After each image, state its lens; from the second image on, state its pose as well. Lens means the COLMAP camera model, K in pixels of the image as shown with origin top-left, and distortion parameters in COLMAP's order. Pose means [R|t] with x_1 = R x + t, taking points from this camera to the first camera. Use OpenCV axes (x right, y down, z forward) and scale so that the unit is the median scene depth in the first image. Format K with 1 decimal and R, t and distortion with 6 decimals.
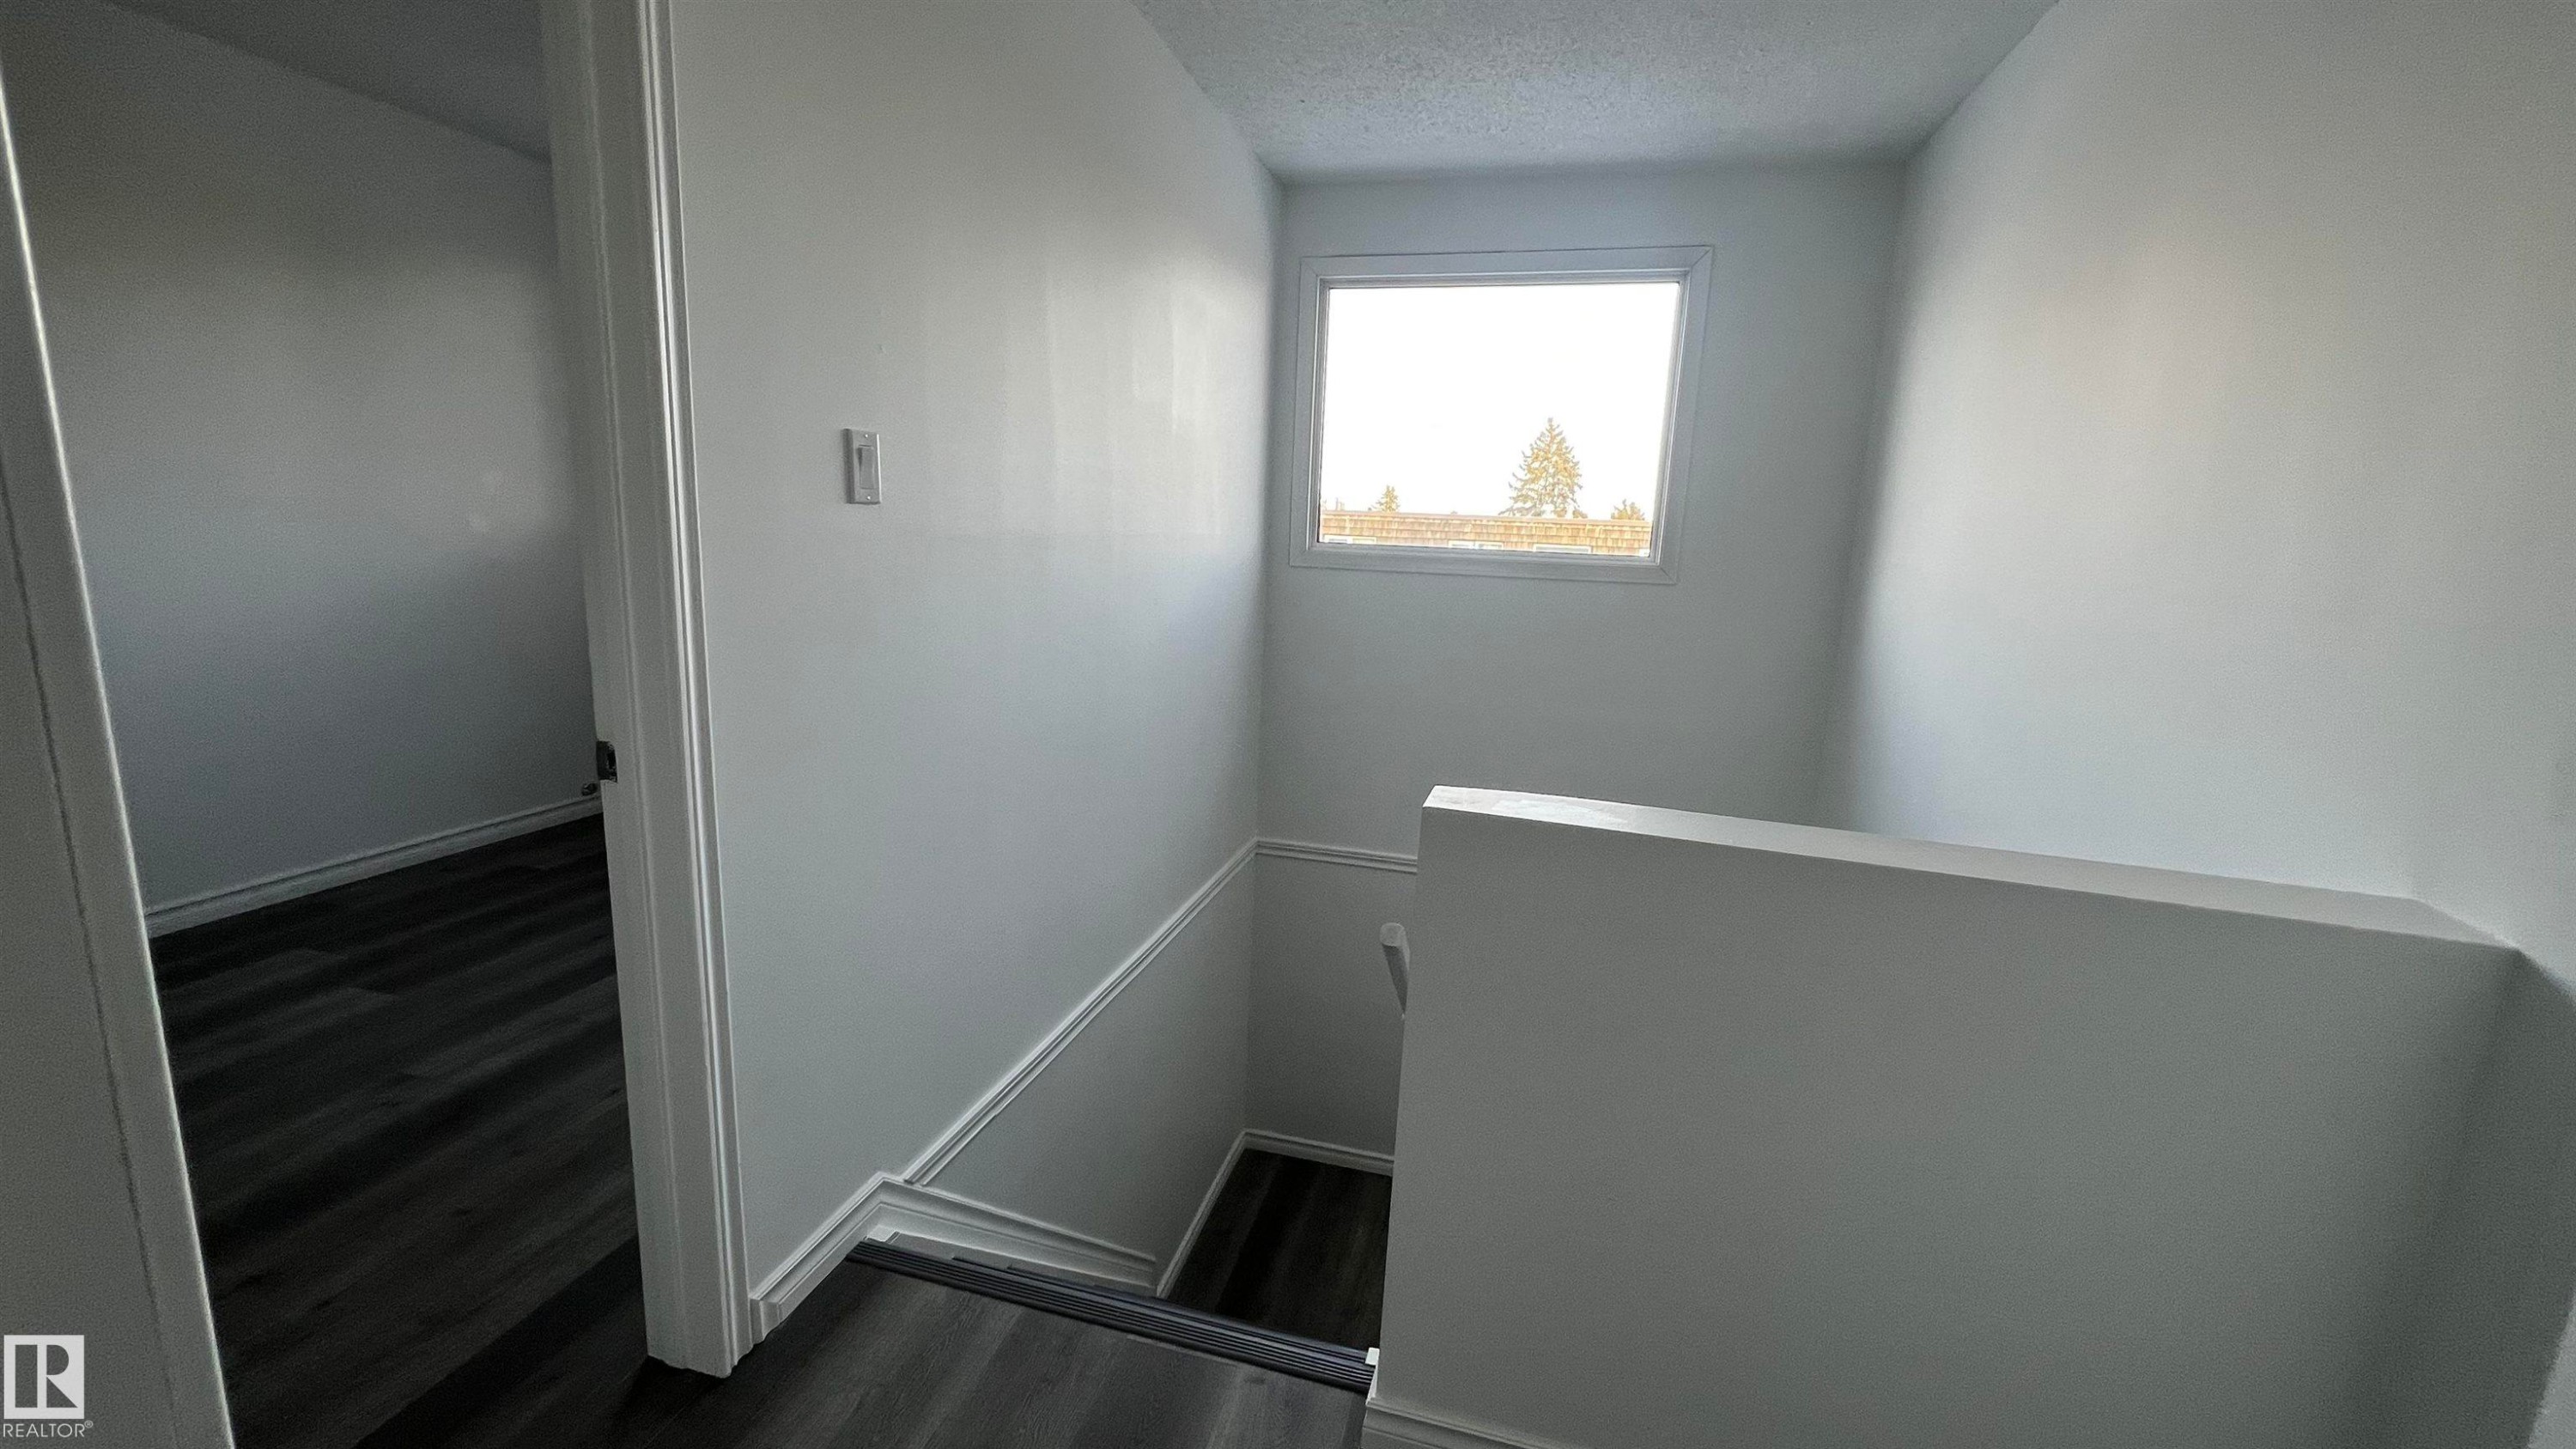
lens RADIAL K [[1026.8, 0, 1280.3], [0, 1026.8, 729.0], [0, 0, 1]] dist [-0.002765, 0.000946]
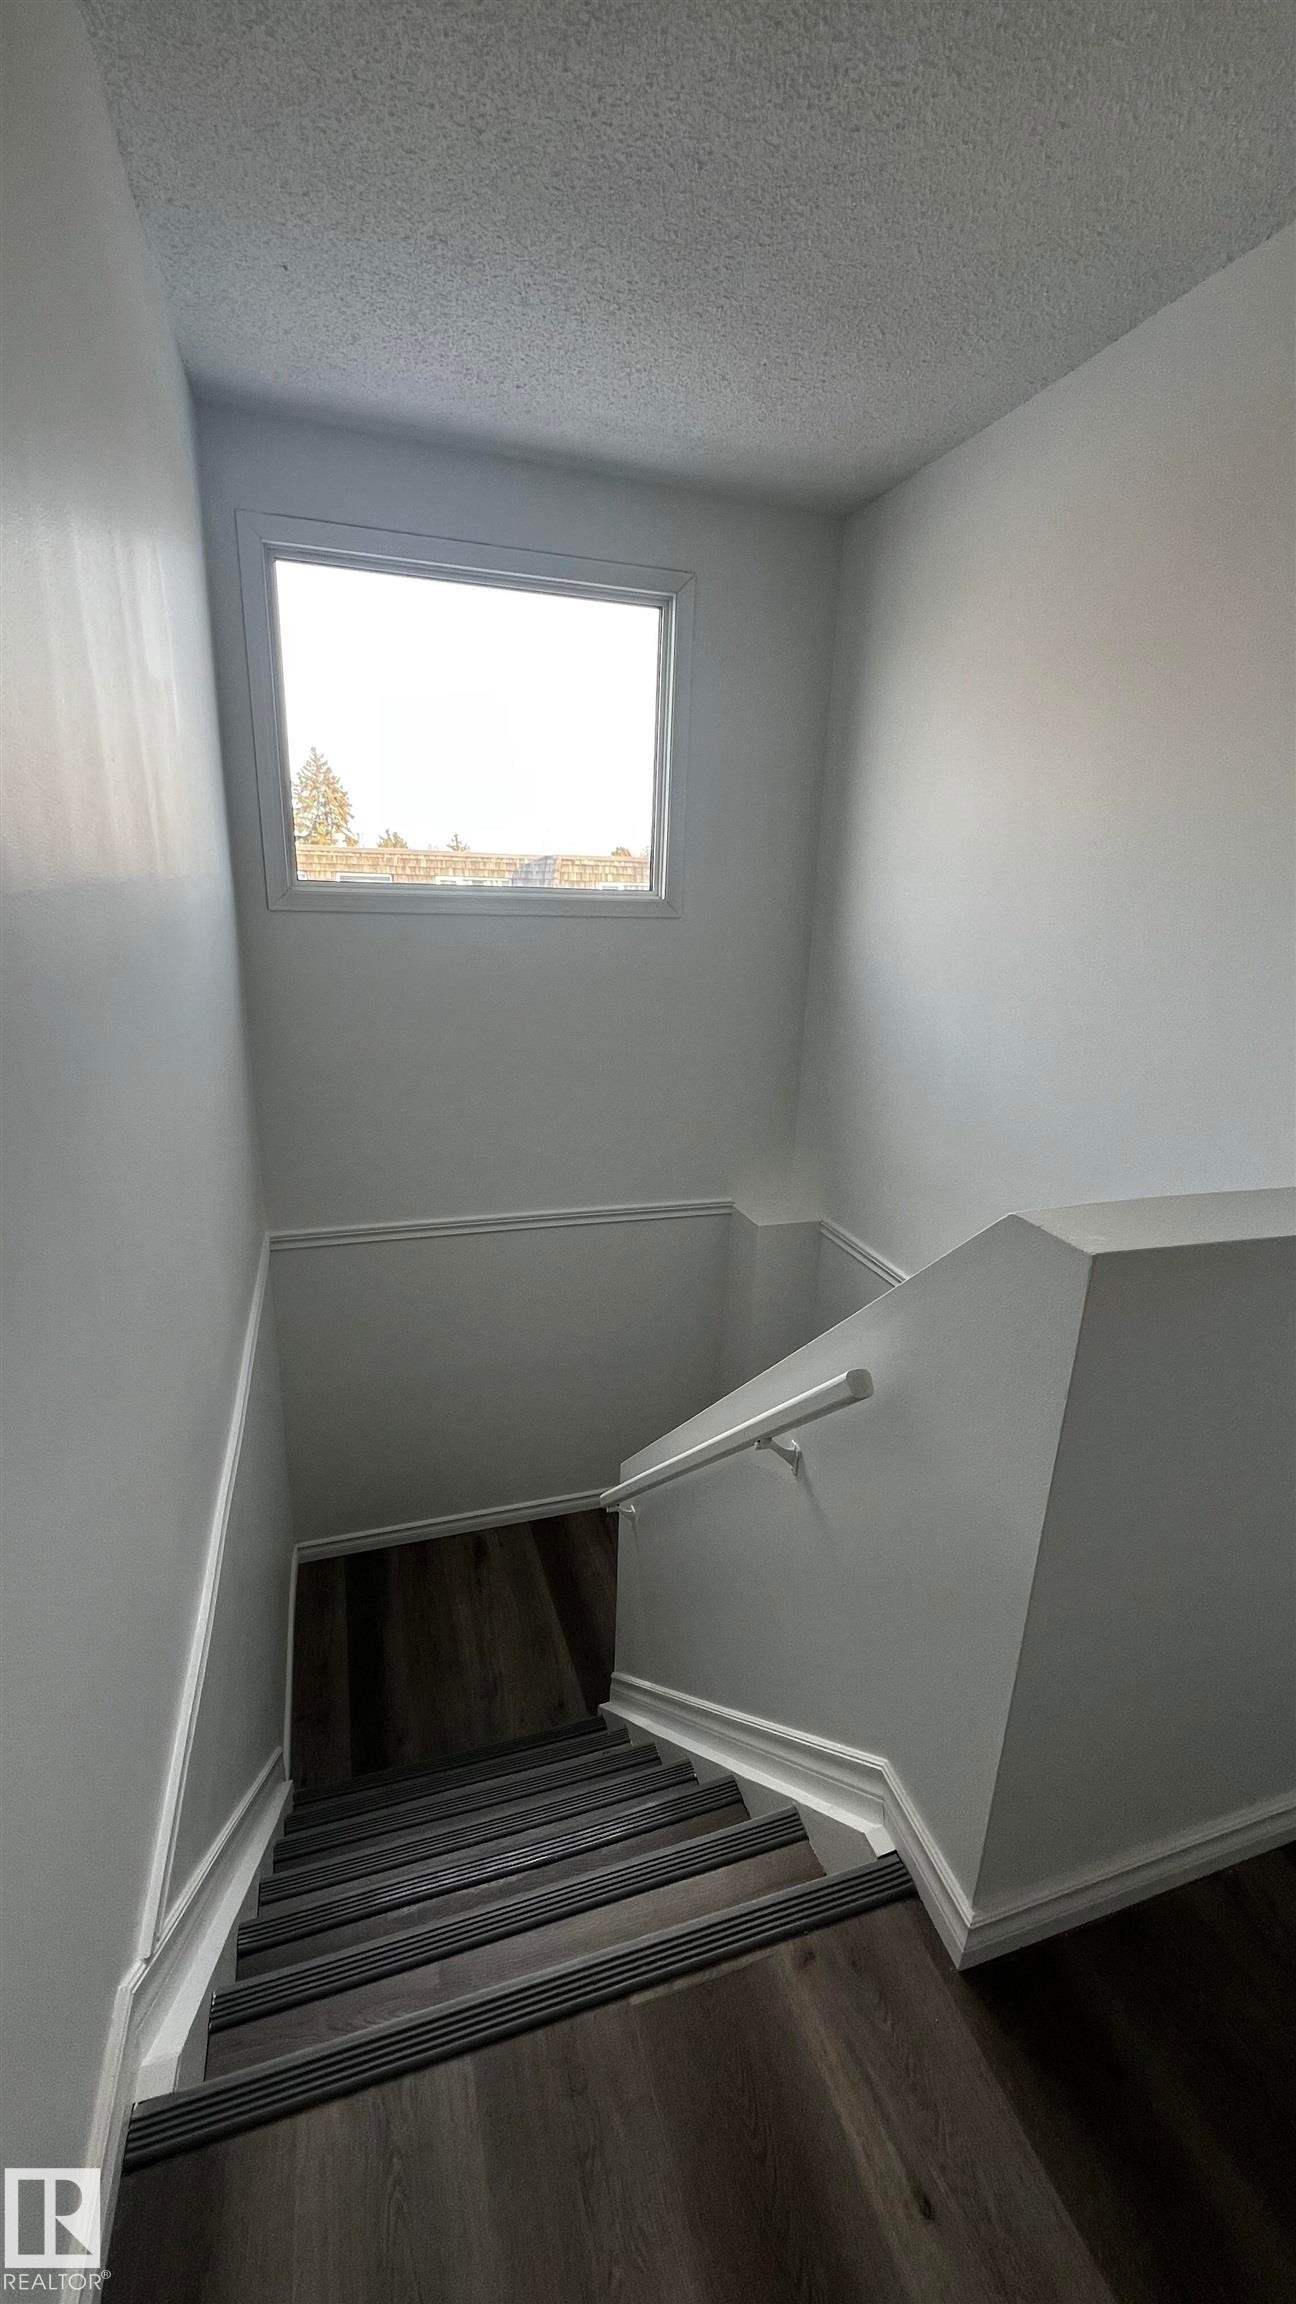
lens RADIAL K [[918.2, 0, 657.8], [0, 918.2, 1151.8], [0, 0, 1]] dist [-0.002765, 0.000946]
pose [[0.834183, -0.172513, 0.523811, -0.161690], [0.109401, 0.982703, 0.149421, -0.046950], [-0.540527, -0.067339, 0.838627, 0.205723]]
